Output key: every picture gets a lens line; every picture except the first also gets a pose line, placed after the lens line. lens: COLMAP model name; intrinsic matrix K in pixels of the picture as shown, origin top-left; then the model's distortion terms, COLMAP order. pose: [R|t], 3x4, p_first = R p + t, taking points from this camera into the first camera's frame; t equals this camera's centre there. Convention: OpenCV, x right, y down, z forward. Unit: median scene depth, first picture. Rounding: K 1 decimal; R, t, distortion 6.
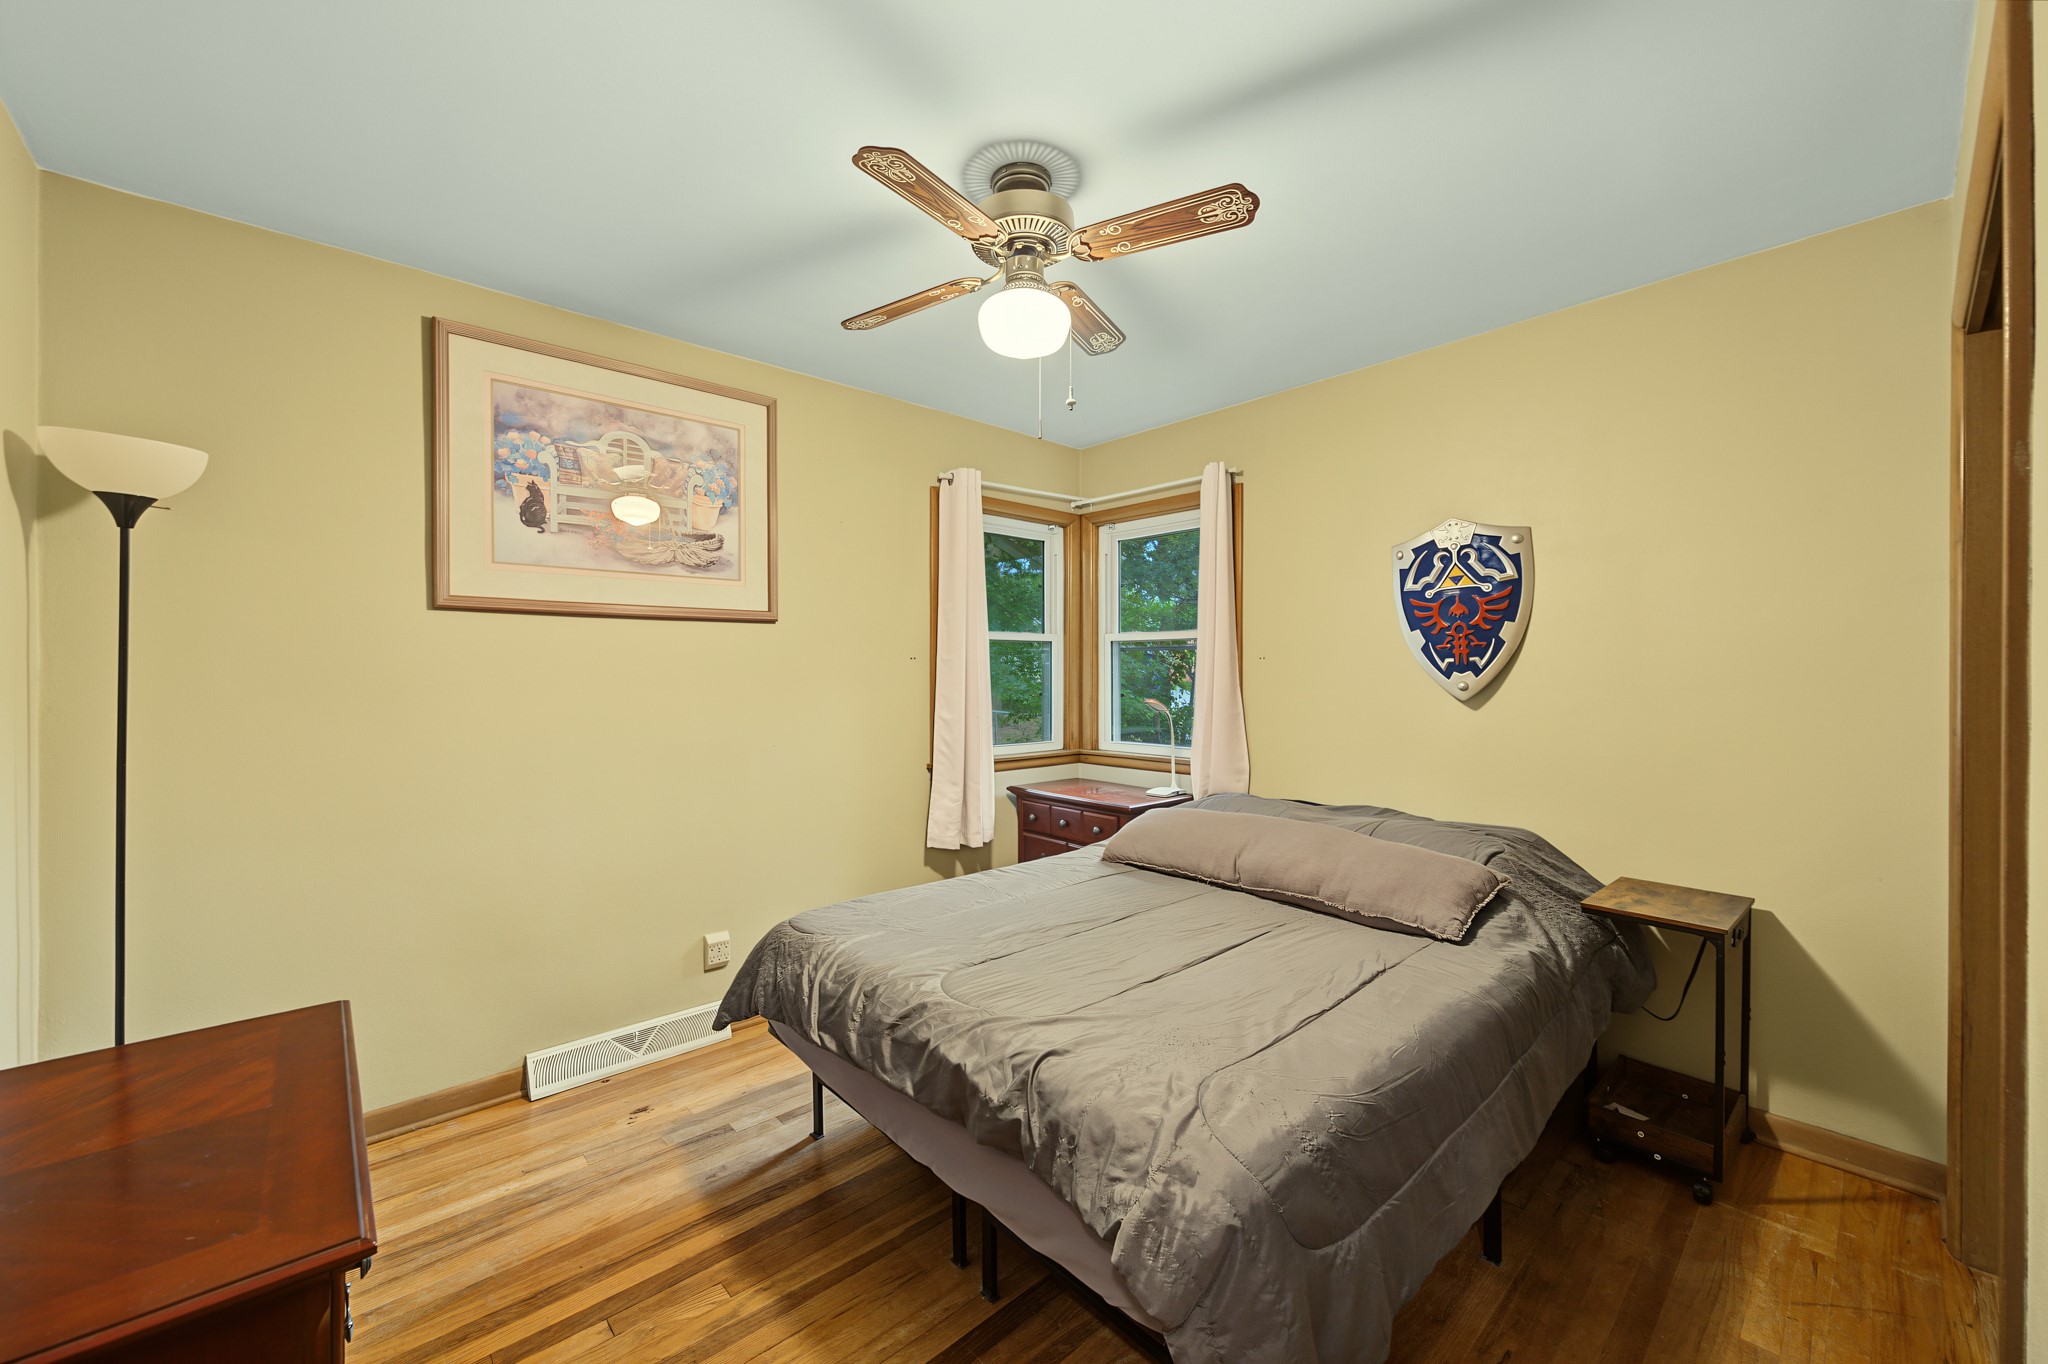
lens RADIAL K [[820.4, 0, 1026.7], [0, 820.4, 671.4], [0, 0, 1]] dist [-0.001837, 0.000685]
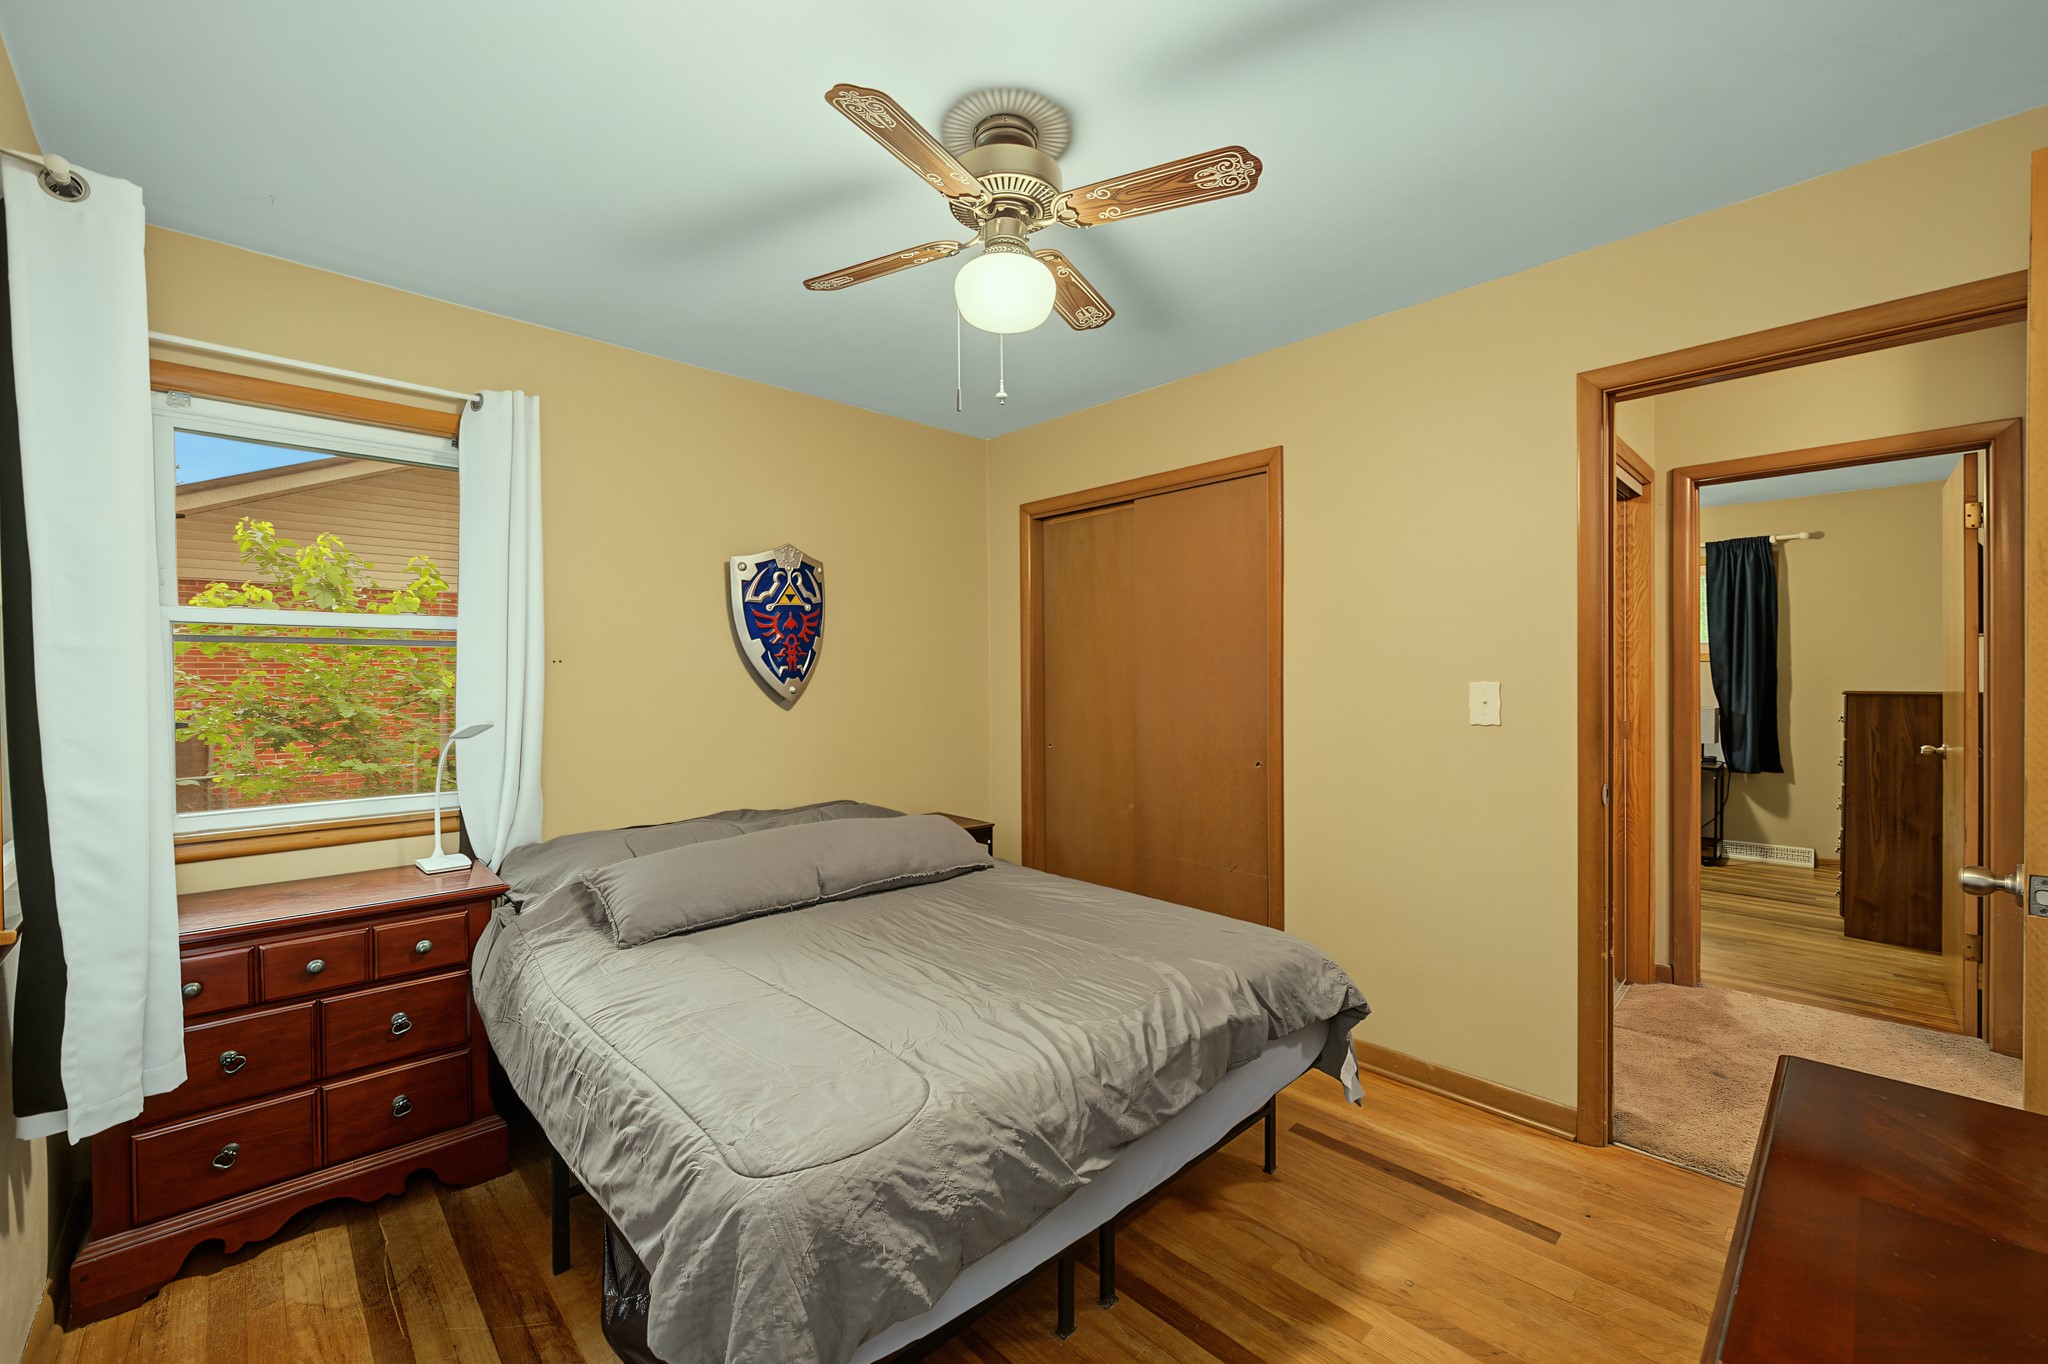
lens RADIAL K [[820.4, 0, 1034.1], [0, 820.4, 683.1], [0, 0, 1]] dist [-0.001837, 0.000685]
pose [[-0.066495, -0.004080, 0.997778, -0.642134], [0.008828, 0.999950, 0.004677, 0.006169], [-0.997748, 0.009120, -0.066456, 0.724041]]
